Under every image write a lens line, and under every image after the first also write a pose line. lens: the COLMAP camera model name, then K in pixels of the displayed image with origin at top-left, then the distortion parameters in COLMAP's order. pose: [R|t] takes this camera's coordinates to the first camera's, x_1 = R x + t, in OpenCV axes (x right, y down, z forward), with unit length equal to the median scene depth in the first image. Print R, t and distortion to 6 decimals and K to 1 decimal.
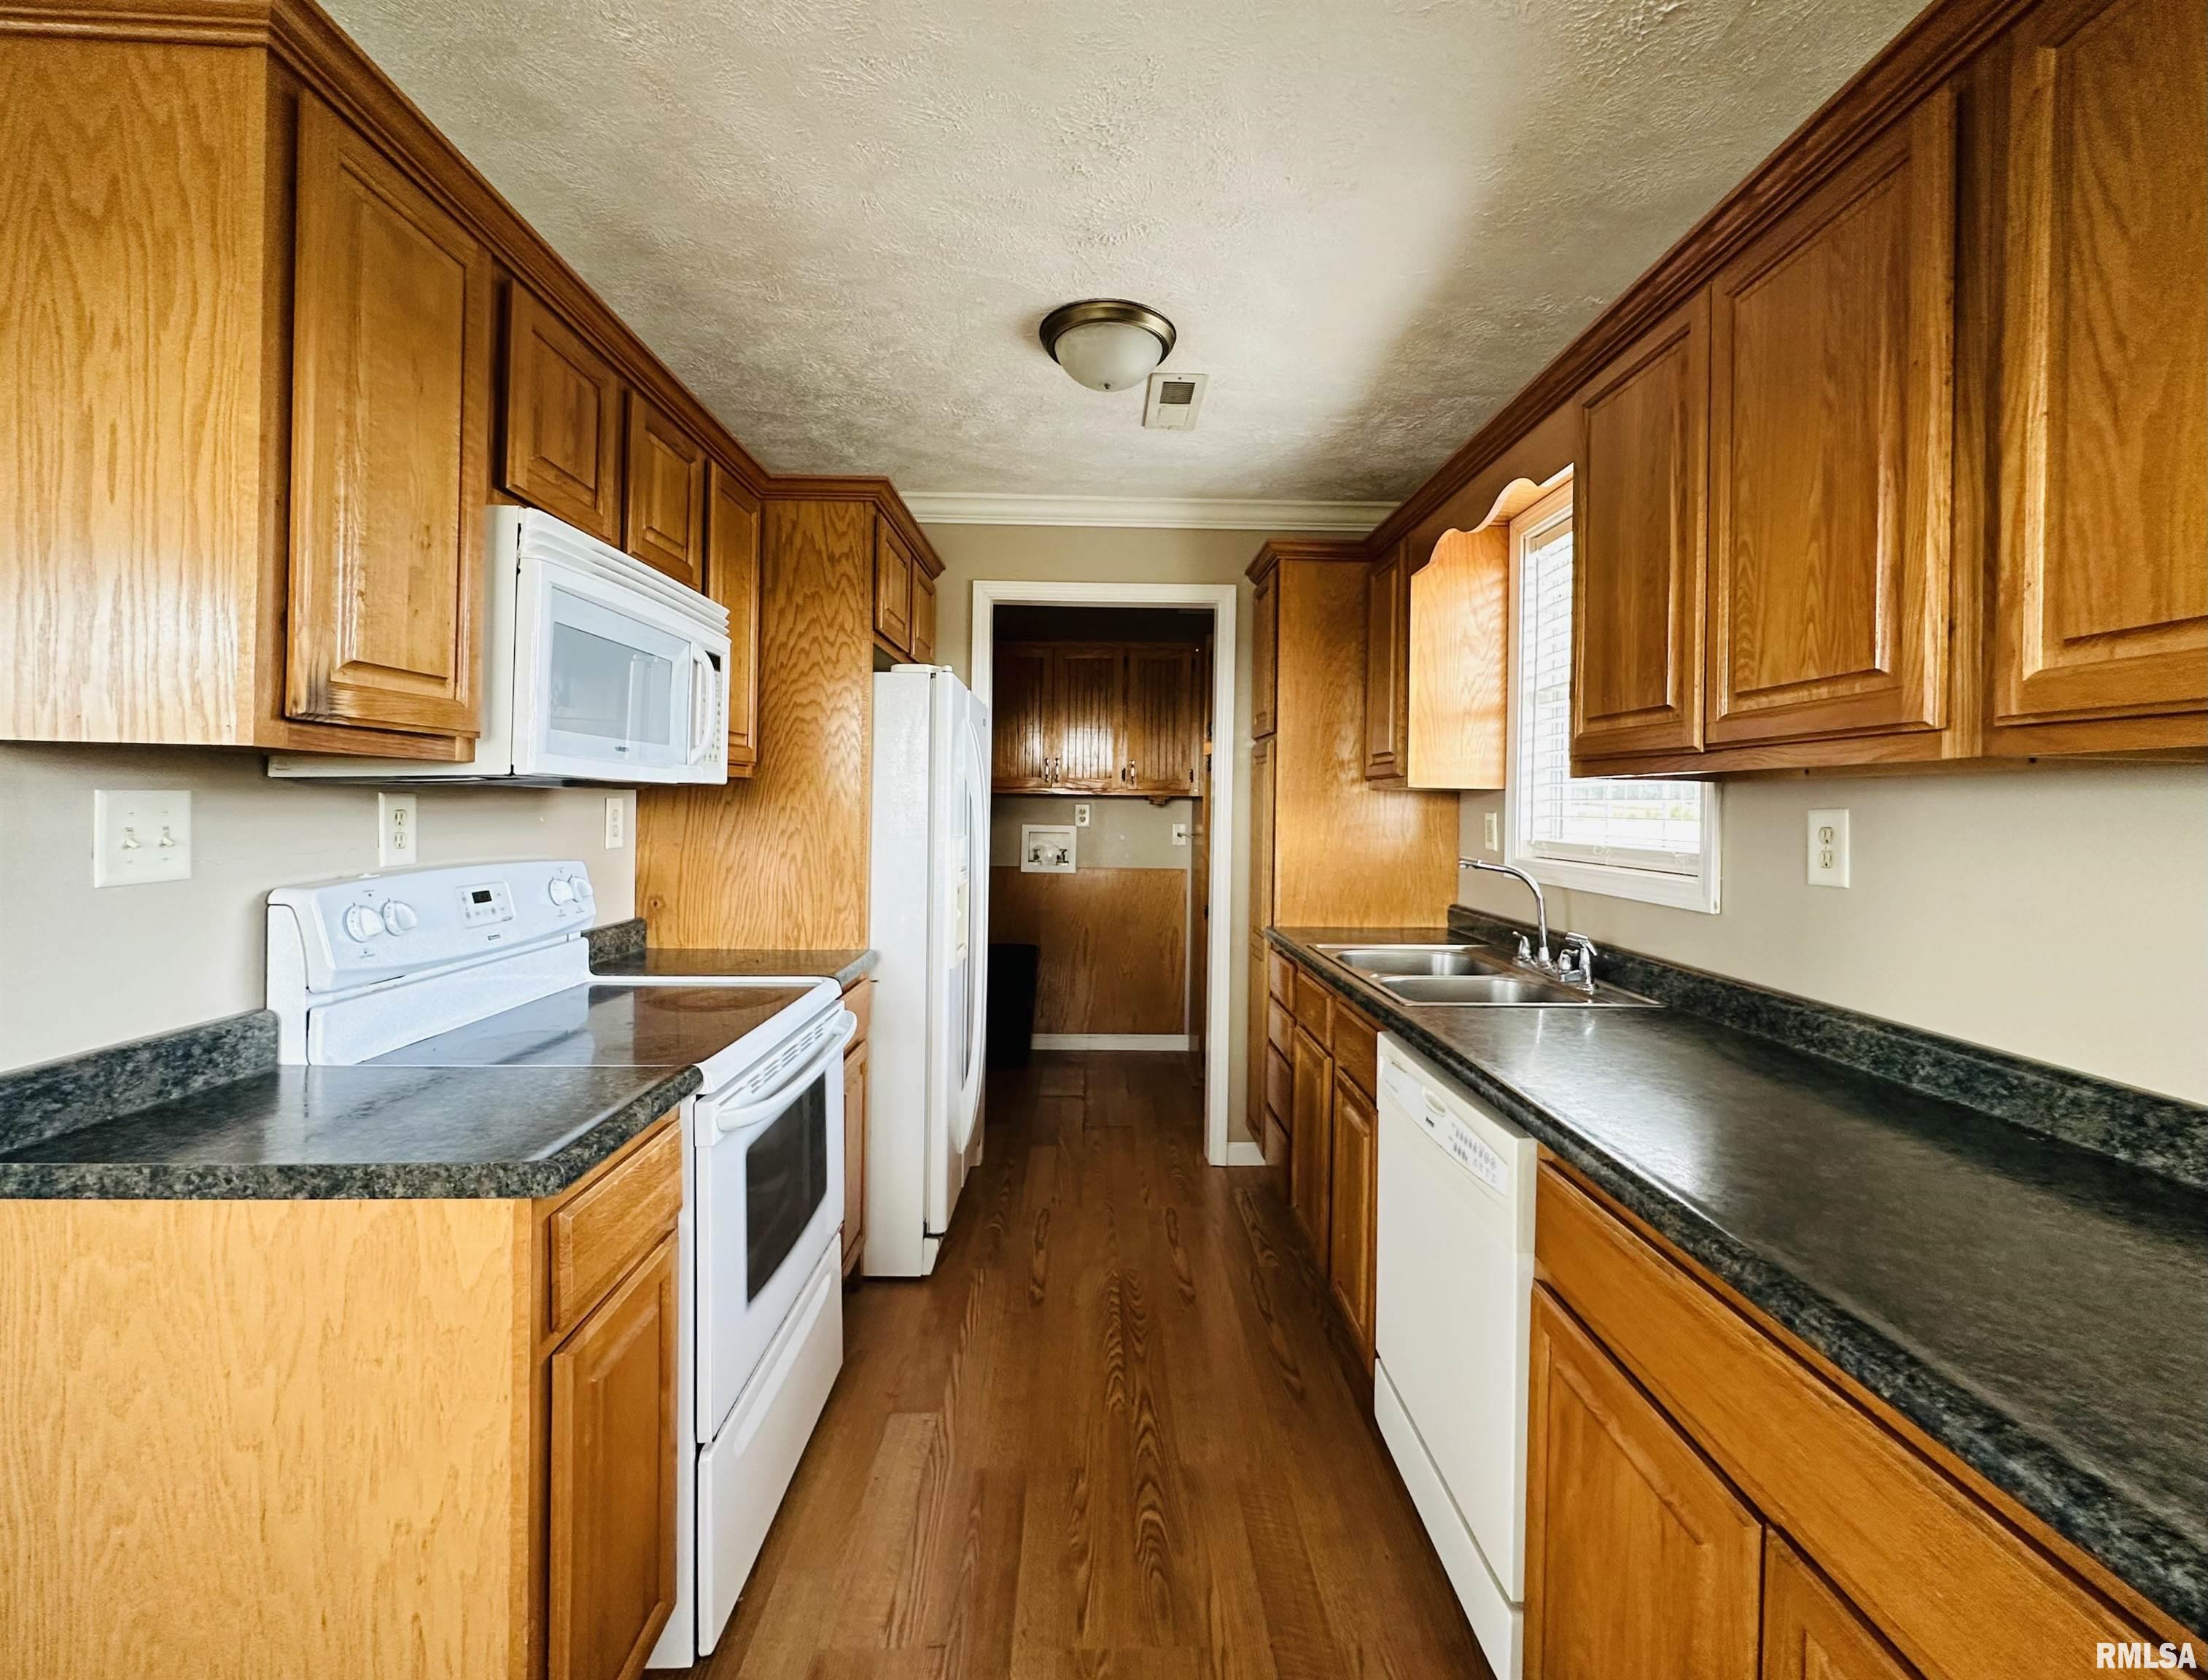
lens RADIAL K [[943.4, 0, 1119.9], [0, 943.4, 792.9], [0, 0, 1]] dist [-0.000209, -0.000674]
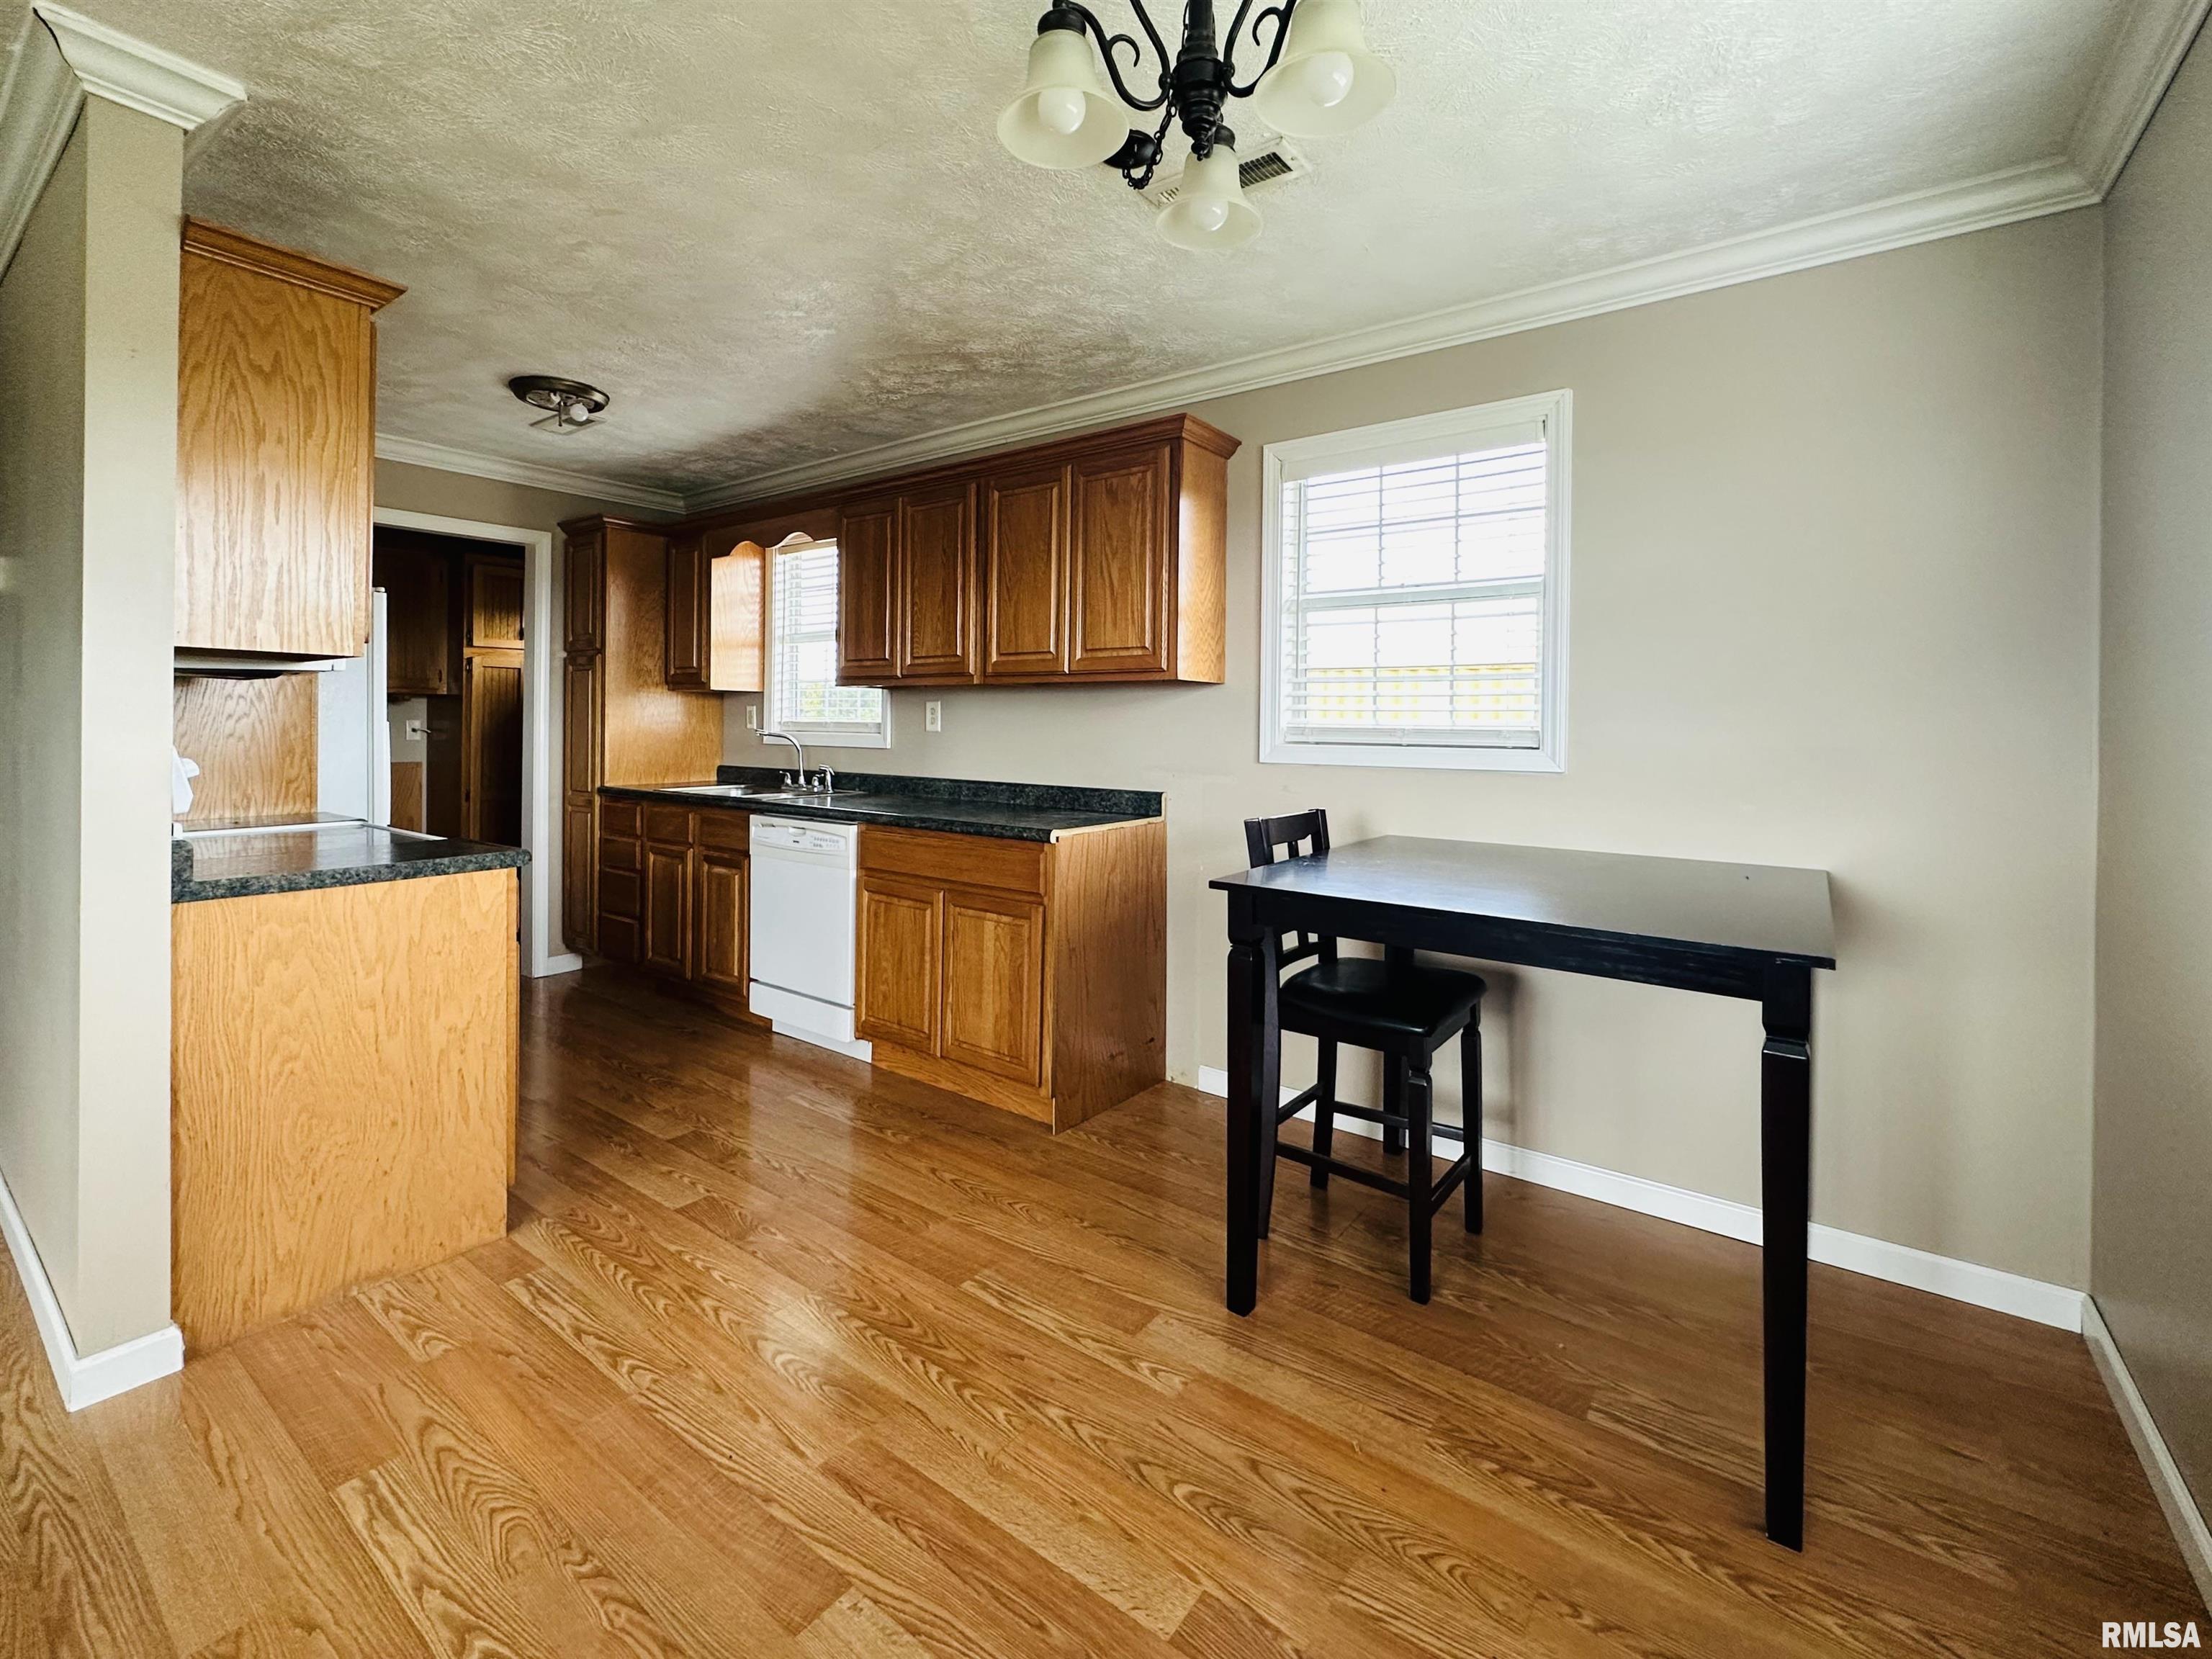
lens RADIAL K [[946.2, 0, 1103.4], [0, 946.2, 829.7], [0, 0, 1]] dist [-0.001827, -0.000029]
pose [[0.620898, -0.095438, 0.778060, -1.486290], [-0.011973, 0.991291, 0.131148, 0.030874], [-0.783800, -0.090745, 0.614347, -1.453240]]
